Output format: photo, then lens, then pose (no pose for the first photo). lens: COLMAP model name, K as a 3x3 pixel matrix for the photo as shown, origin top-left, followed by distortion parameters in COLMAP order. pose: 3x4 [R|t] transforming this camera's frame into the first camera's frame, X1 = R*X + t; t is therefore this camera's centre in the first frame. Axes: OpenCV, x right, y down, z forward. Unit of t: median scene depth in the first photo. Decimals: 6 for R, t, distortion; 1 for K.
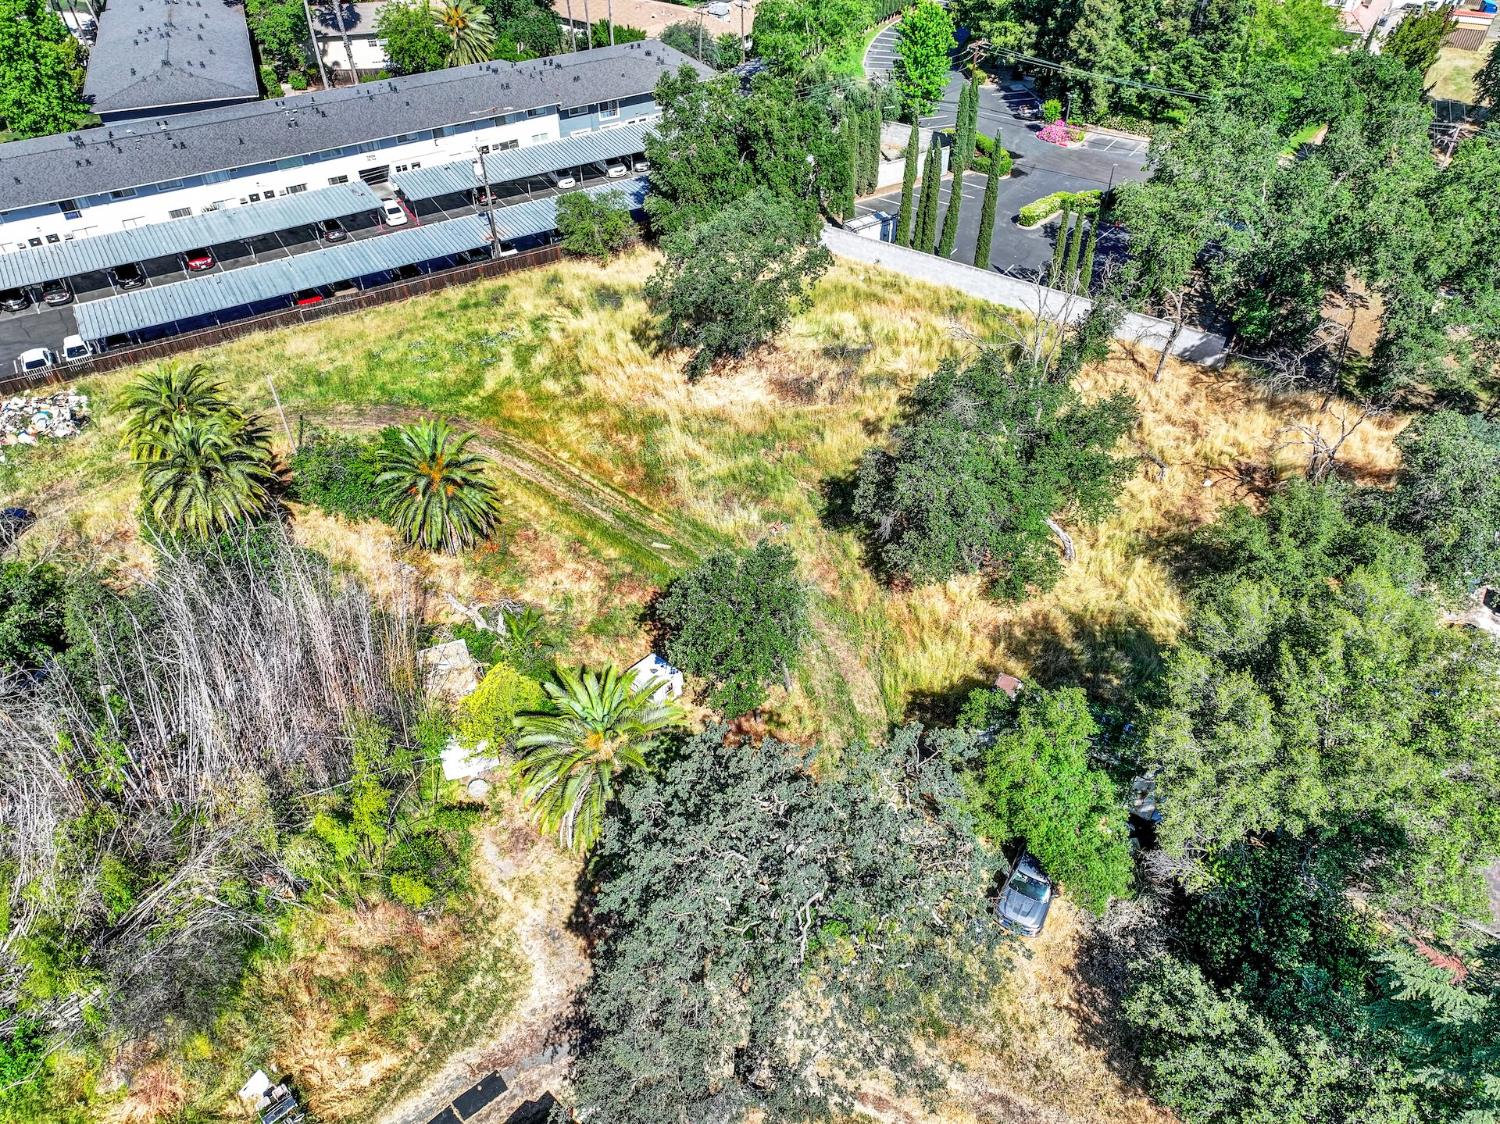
lens RADIAL K [[1062.5, 0, 752.7], [0, 1062.5, 561.7], [0, 0, 1]] dist [0.001704, 0.000916]
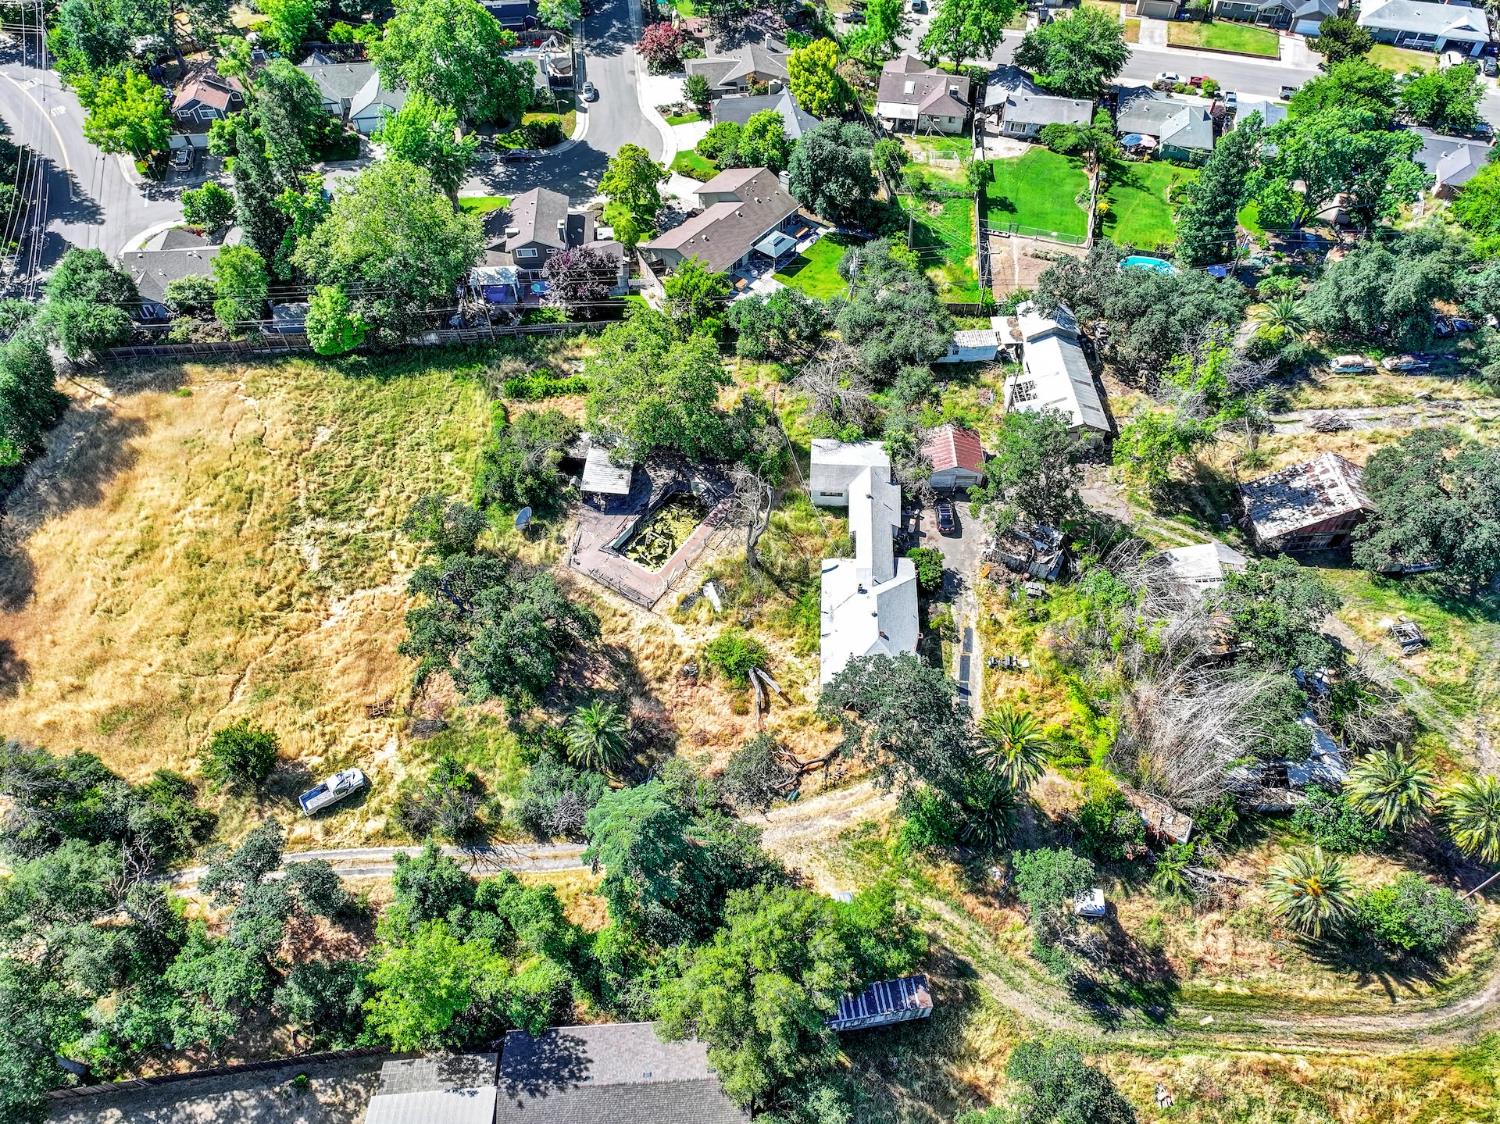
lens RADIAL K [[1045.6, 0, 754.7], [0, 1045.6, 560.0], [0, 0, 1]] dist [-0.004143, 0.018226]
pose [[-0.789626, 0.478848, -0.383662, 0.430572], [-0.408686, 0.055948, 0.910959, -0.739974], [0.457676, 0.876113, 0.151520, 0.027671]]
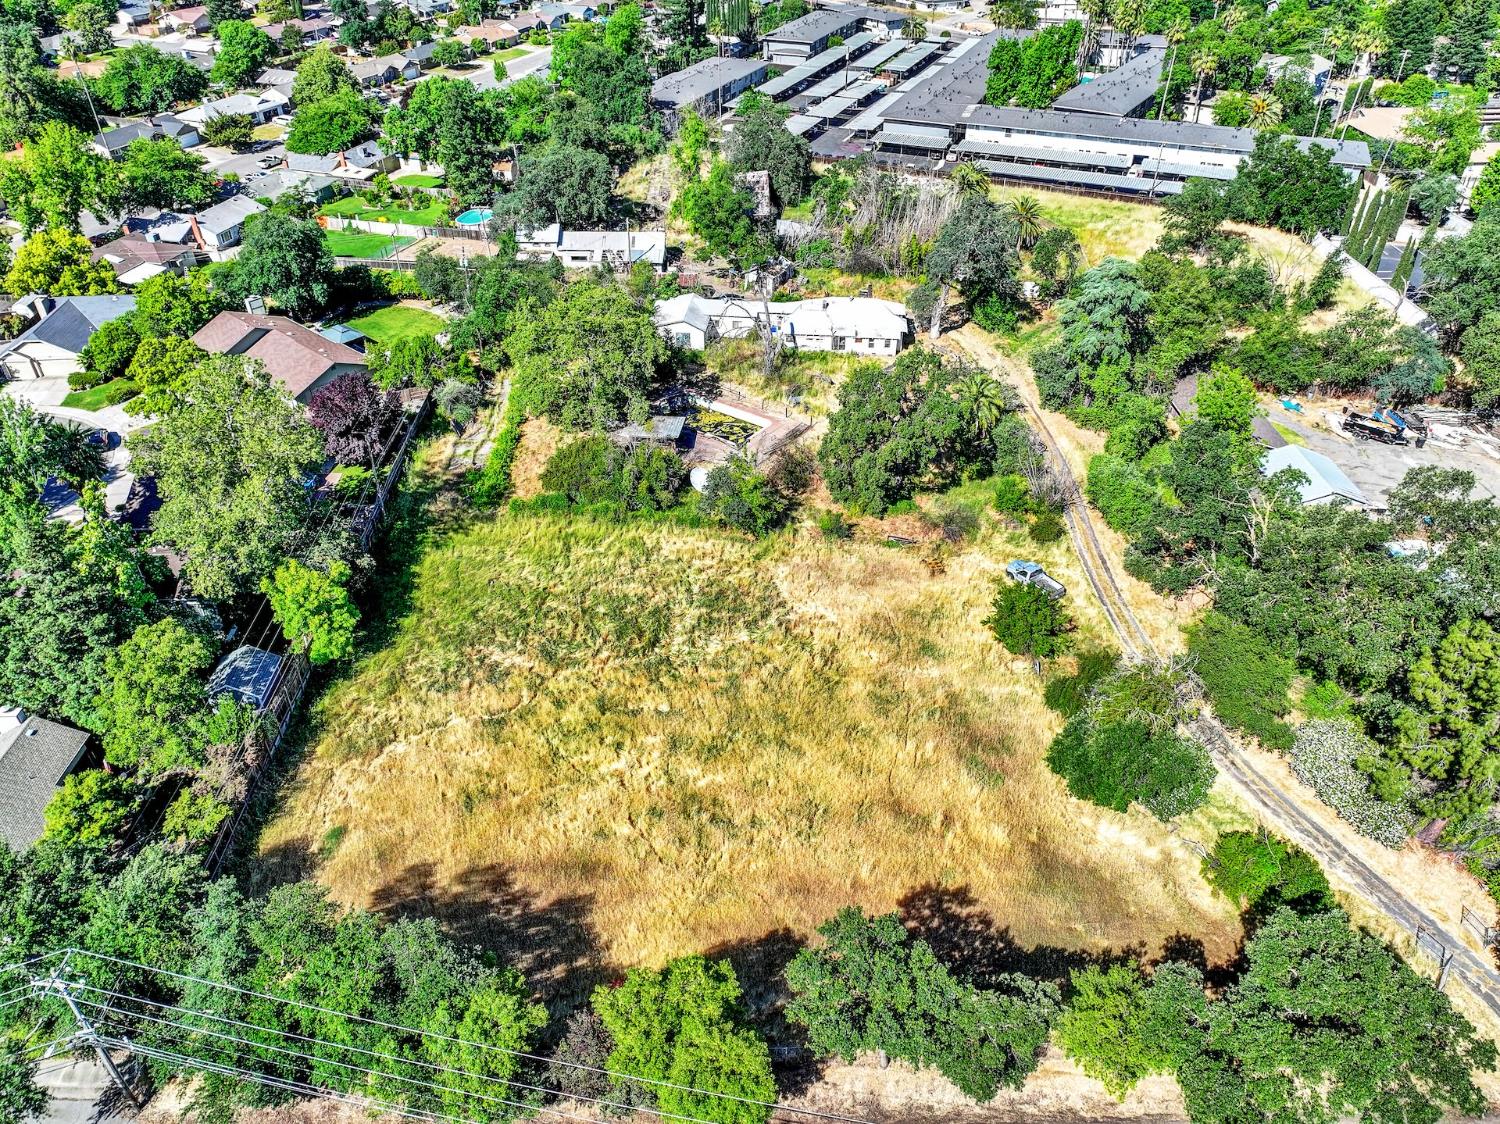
lens RADIAL K [[1045.6, 0, 750.5], [0, 1045.6, 556.0], [0, 0, 1]] dist [-0.004143, 0.018226]
pose [[0.576448, 0.481882, -0.659922, 1.015205], [-0.542004, 0.829861, 0.132527, 0.453271], [0.611506, 0.281285, 0.739553, -0.798081]]
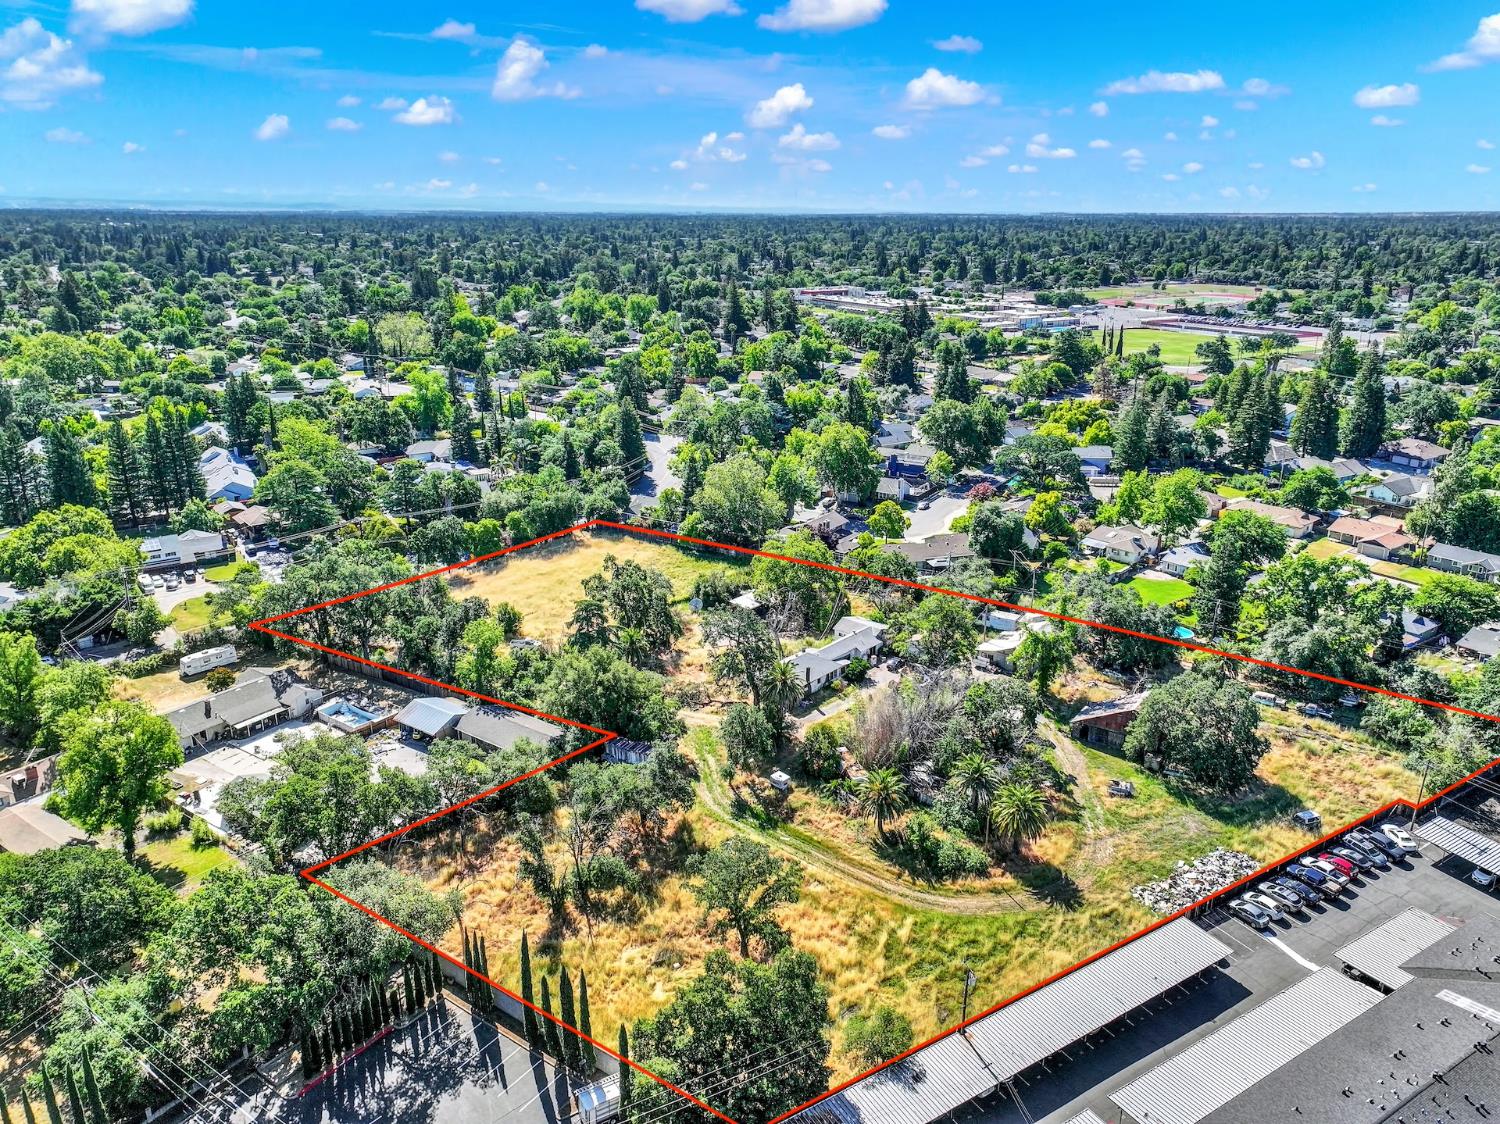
lens RADIAL K [[1045.6, 0, 752.4], [0, 1045.6, 559.8], [0, 0, 1]] dist [-0.004143, 0.018226]
pose [[-0.999833, -0.009660, 0.015491, -0.033815], [0.008584, 0.500097, 0.865927, -1.528625], [-0.016112, 0.865915, -0.499931, 1.141894]]
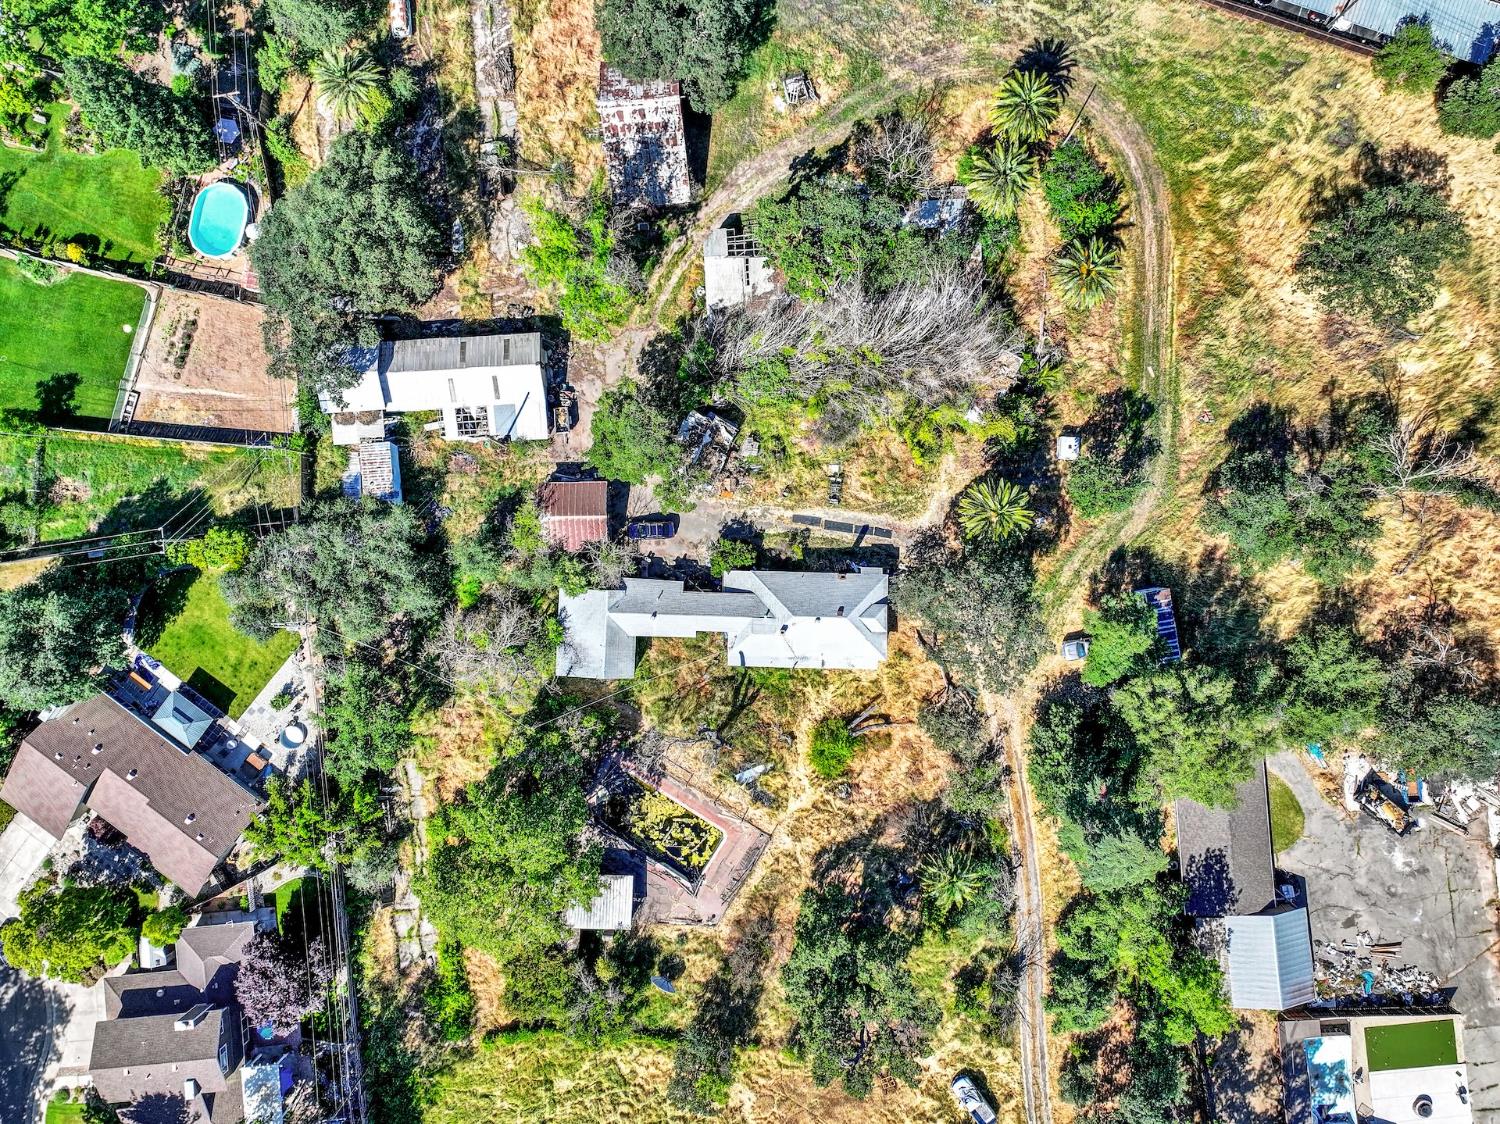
lens RADIAL K [[1045.6, 0, 757.2], [0, 1045.6, 556.0], [0, 0, 1]] dist [-0.004143, 0.018226]
pose [[0.629894, 0.776649, -0.007062, -0.179139], [-0.516359, 0.425545, 0.743159, -0.600528], [0.580178, -0.464465, 0.669078, -0.471474]]
